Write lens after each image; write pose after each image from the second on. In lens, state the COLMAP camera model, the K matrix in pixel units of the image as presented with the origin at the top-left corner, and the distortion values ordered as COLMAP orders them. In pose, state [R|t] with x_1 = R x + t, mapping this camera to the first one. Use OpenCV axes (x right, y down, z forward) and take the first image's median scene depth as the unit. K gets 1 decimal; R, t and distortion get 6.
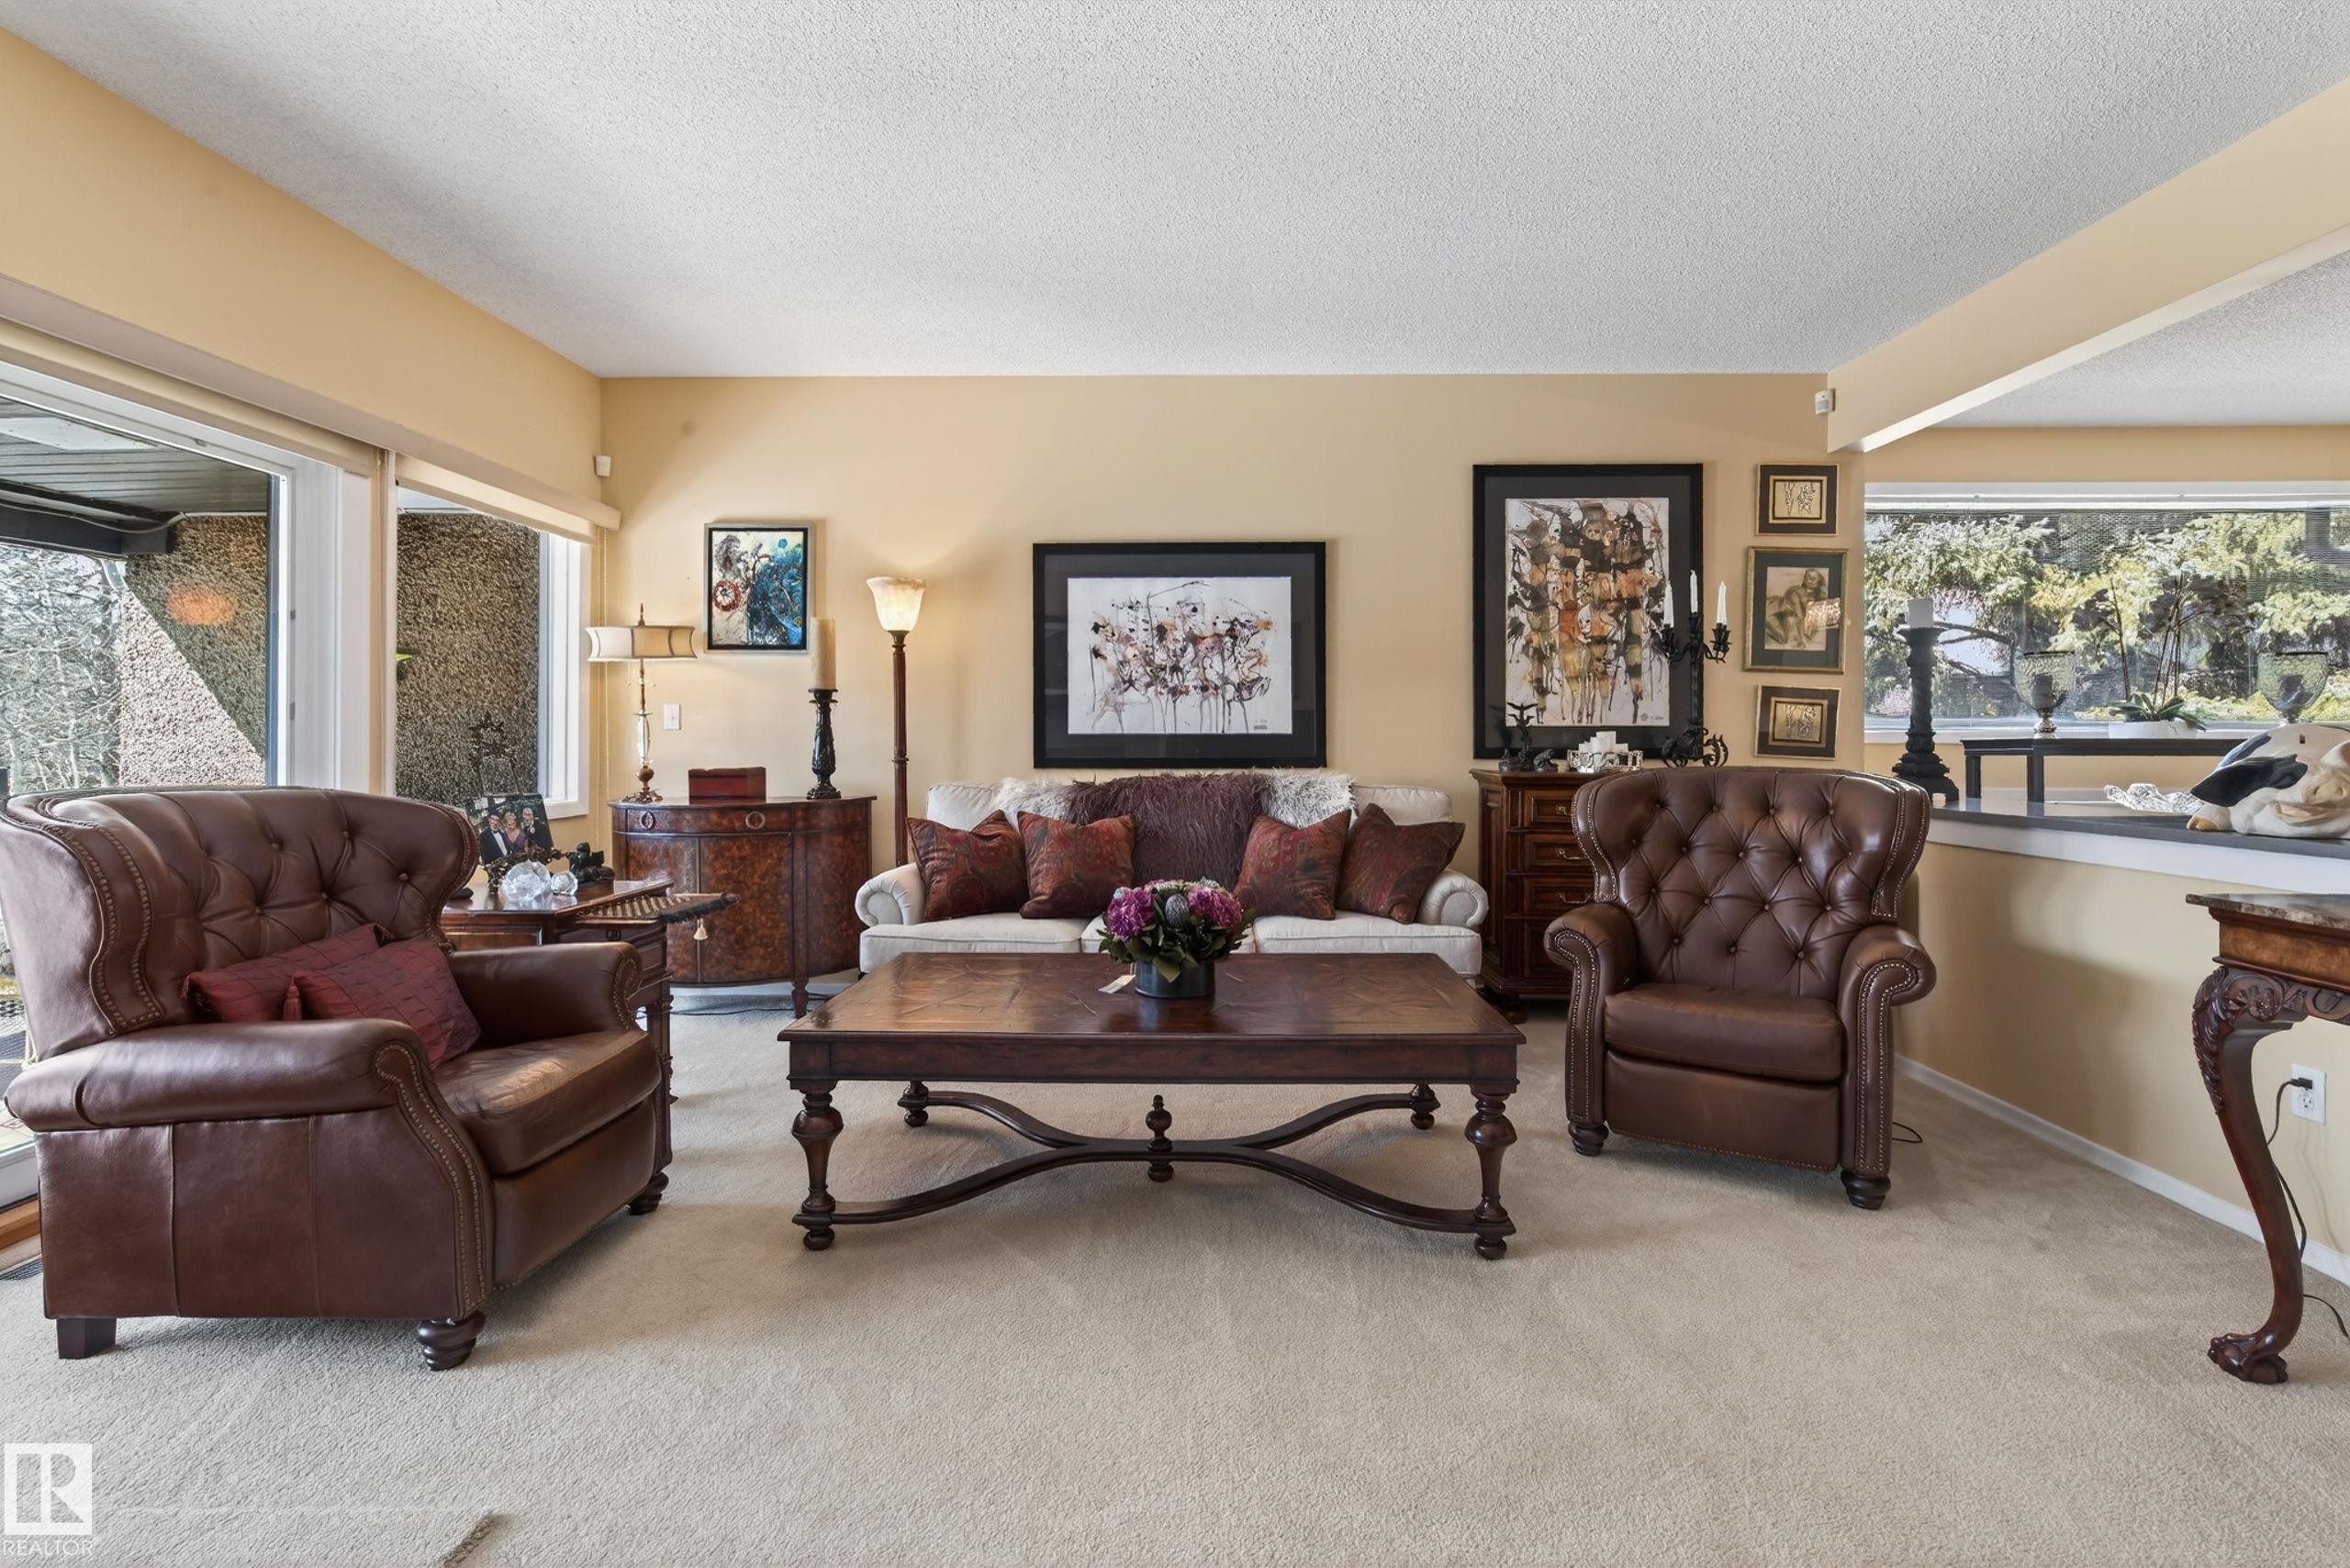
lens RADIAL K [[1086.5, 0, 1187.2], [0, 1086.5, 740.6], [0, 0, 1]] dist [-0.000937, -0.000005]
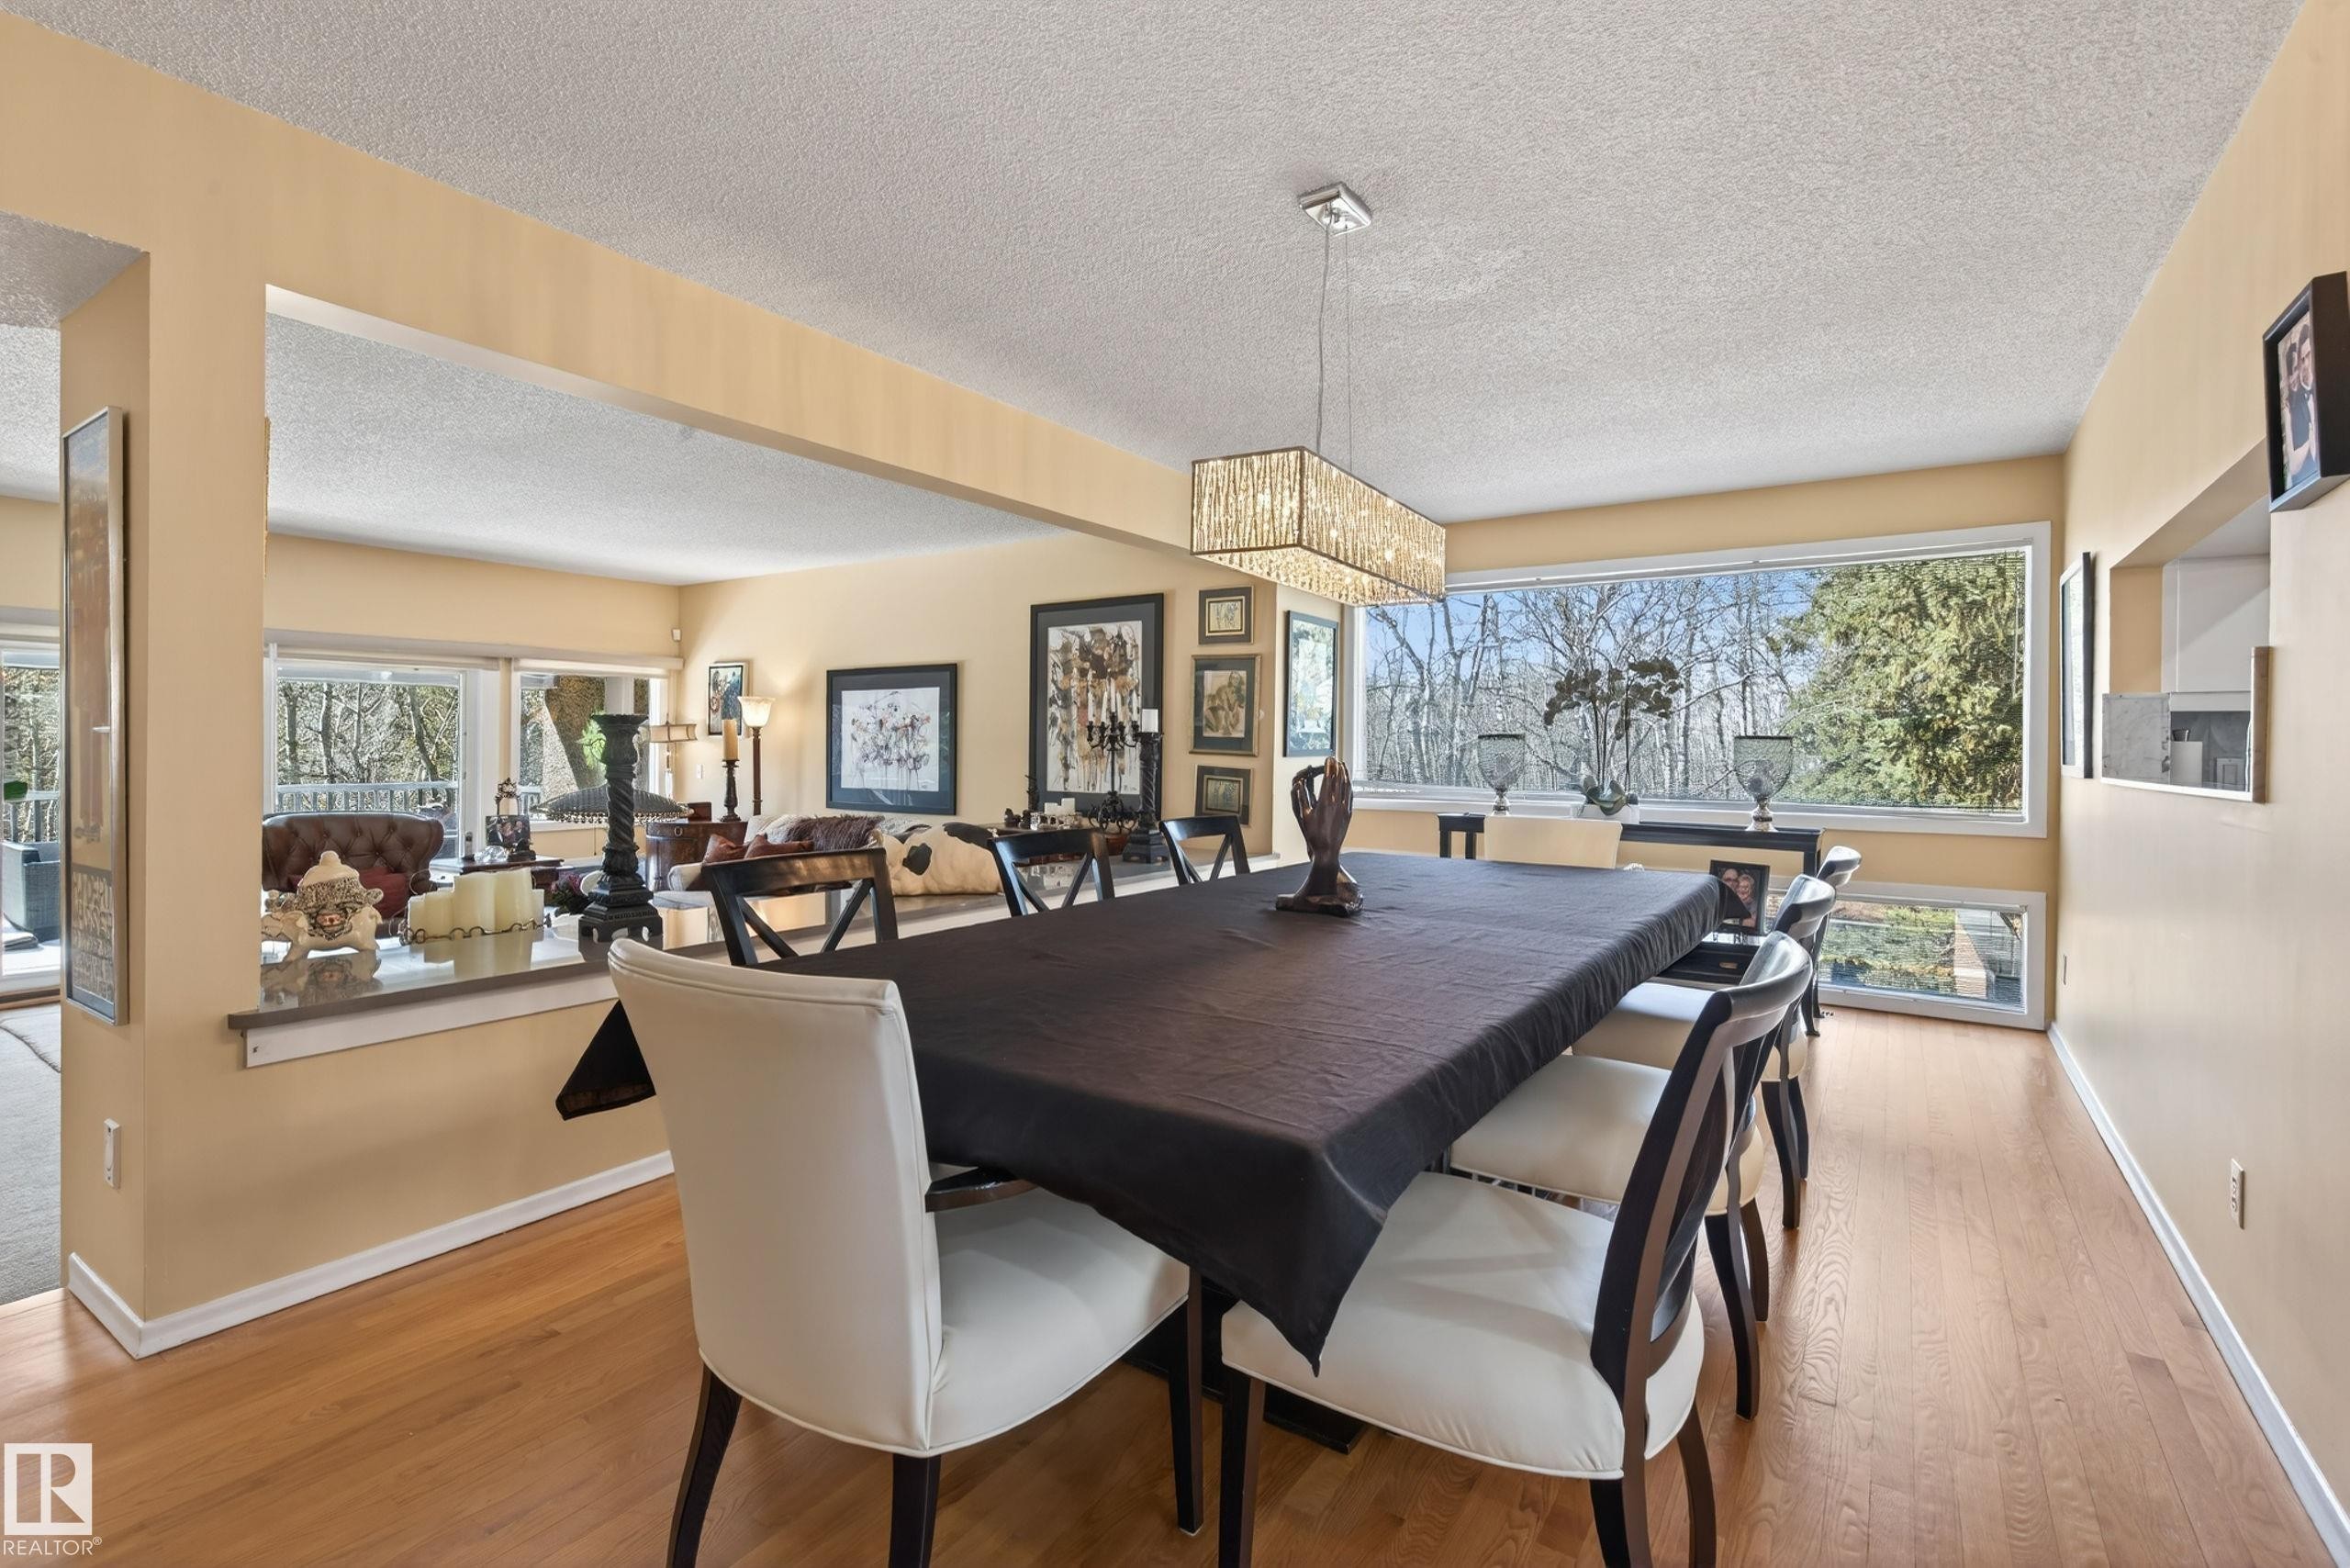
lens RADIAL K [[1086.2, 0, 1171.7], [0, 1086.2, 734.6], [0, 0, 1]] dist [-0.000520, 0.000156]
pose [[0.829797, 0.001176, -0.558065, 1.208241], [-0.011881, 0.999808, -0.015559, -0.066526], [0.557939, 0.019541, 0.829652, -0.062668]]
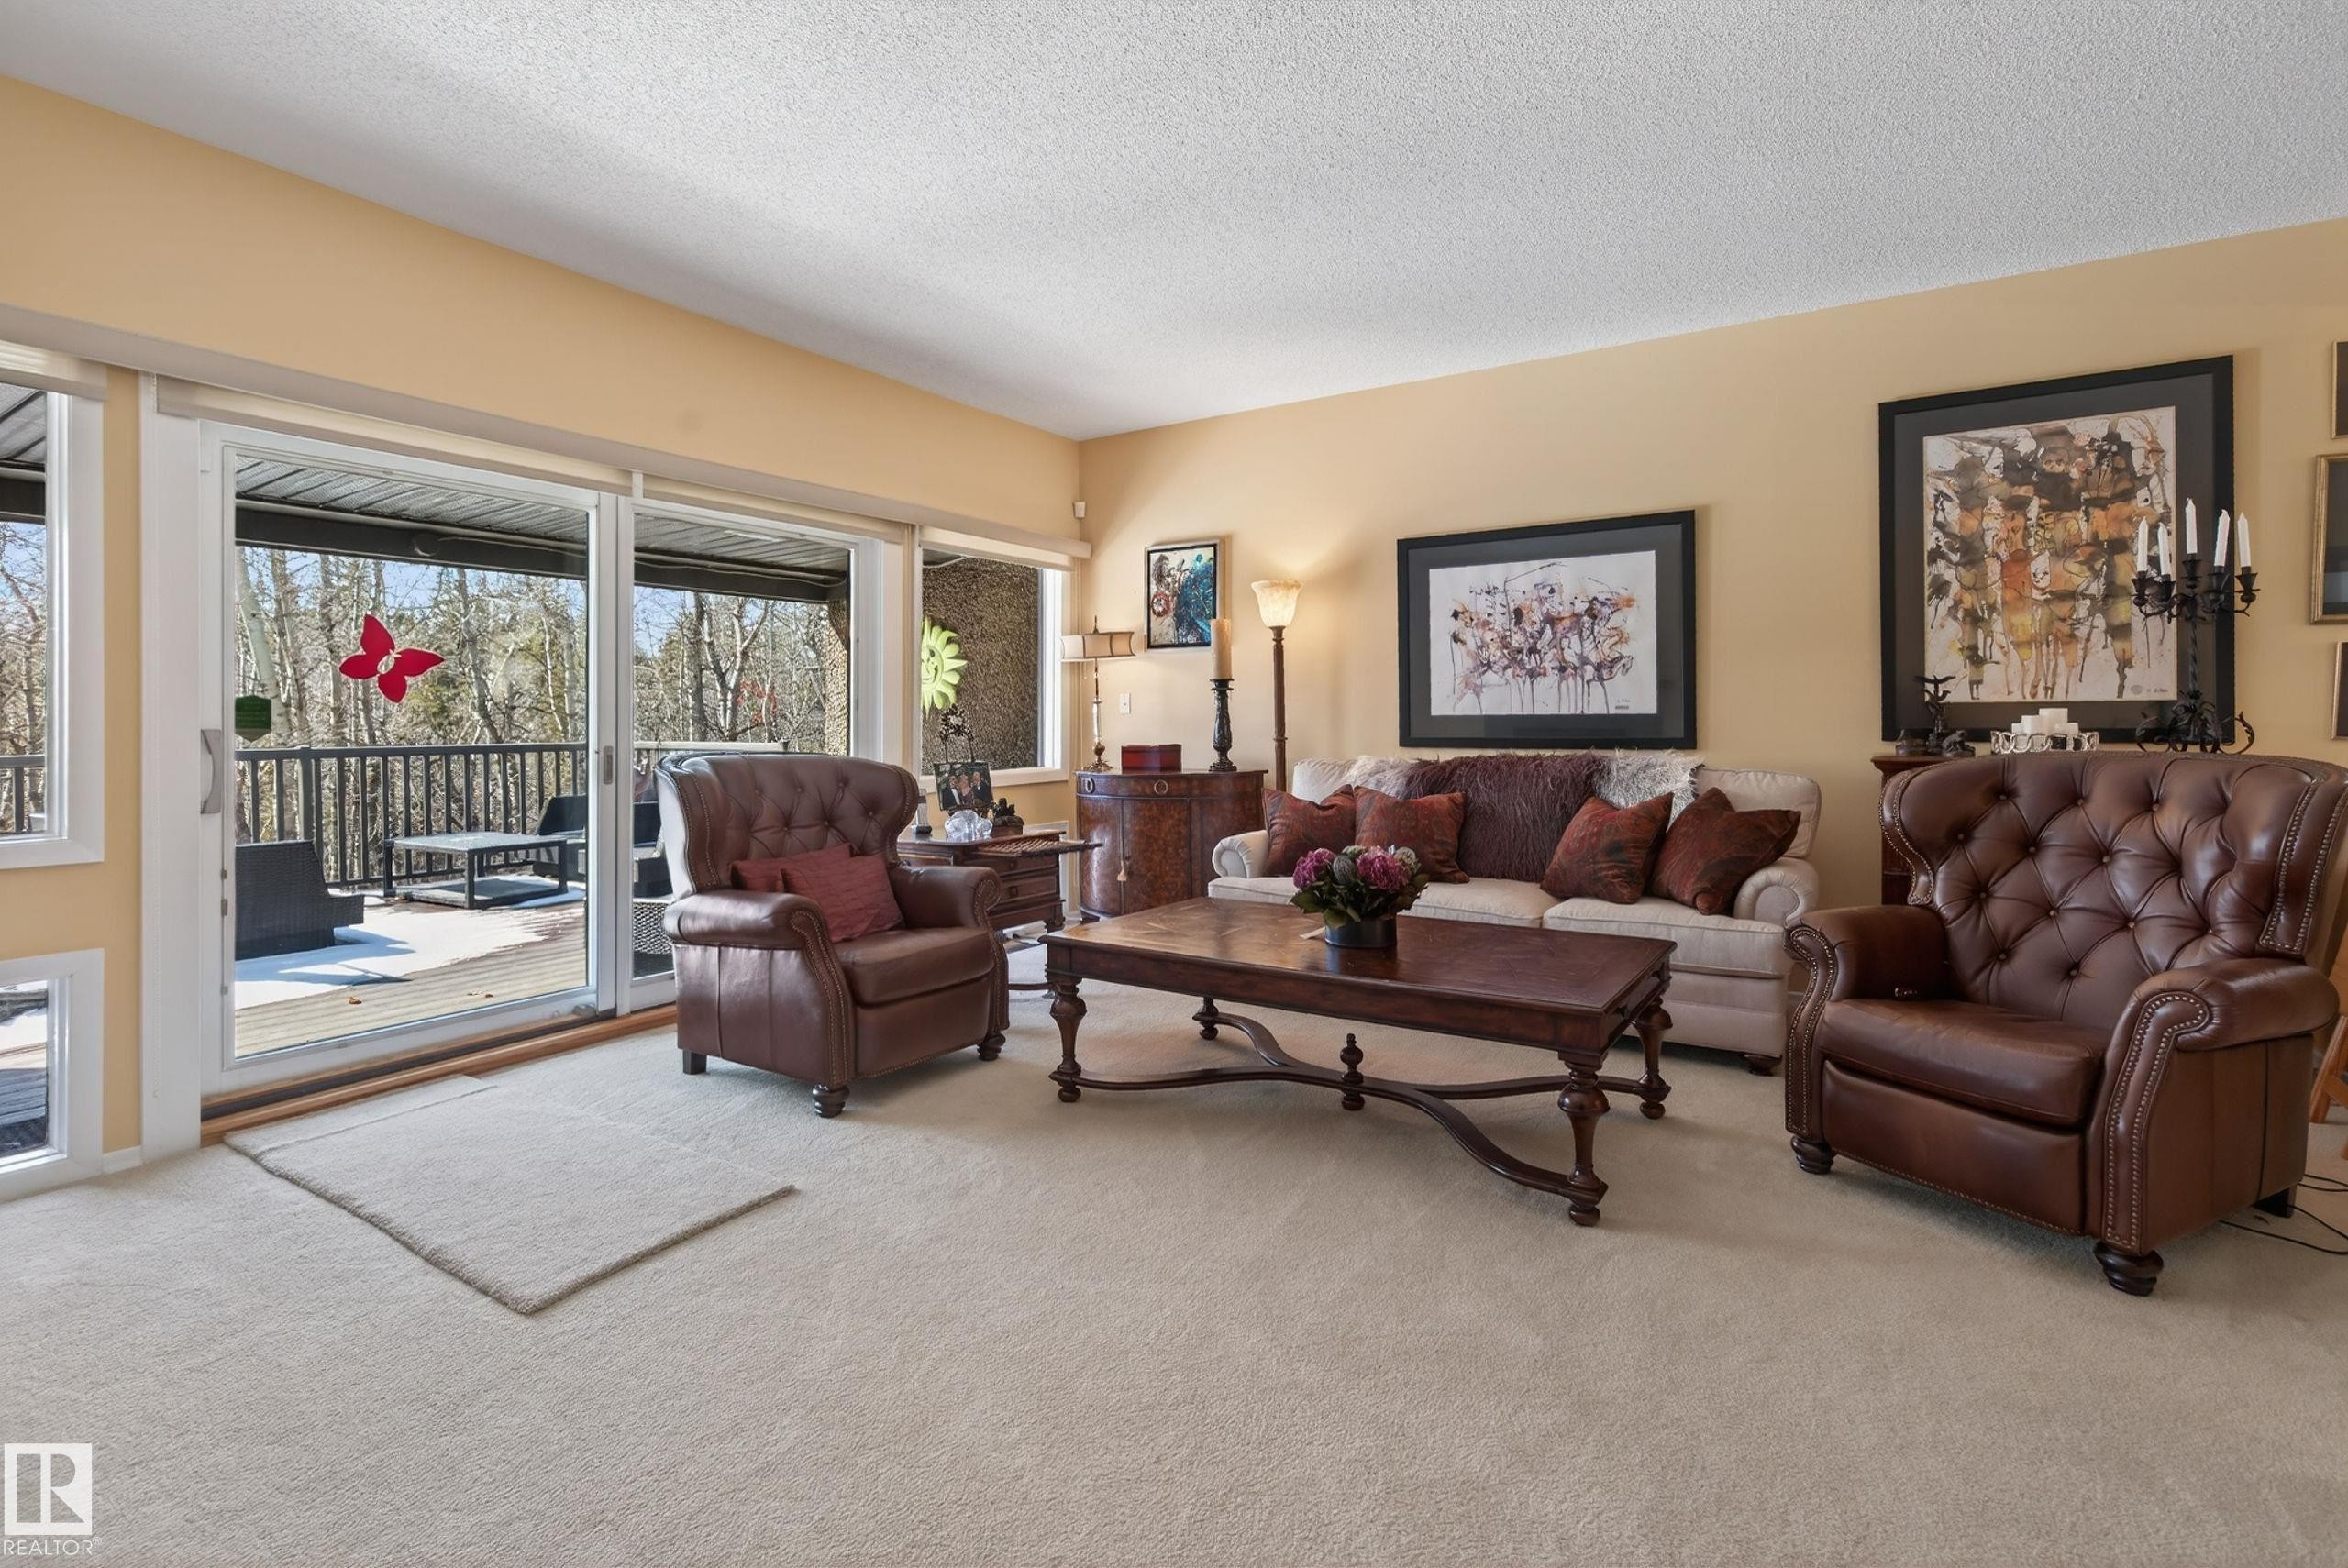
lens RADIAL K [[1093.0, 0, 1186.1], [0, 1093.0, 719.0], [0, 0, 1]] dist [0.000540, -0.000105]
pose [[0.852030, -0.005249, -0.523467, 0.249700], [0.003663, 0.999985, -0.004066, 0.000776], [0.523480, 0.001547, 0.852036, -0.037914]]
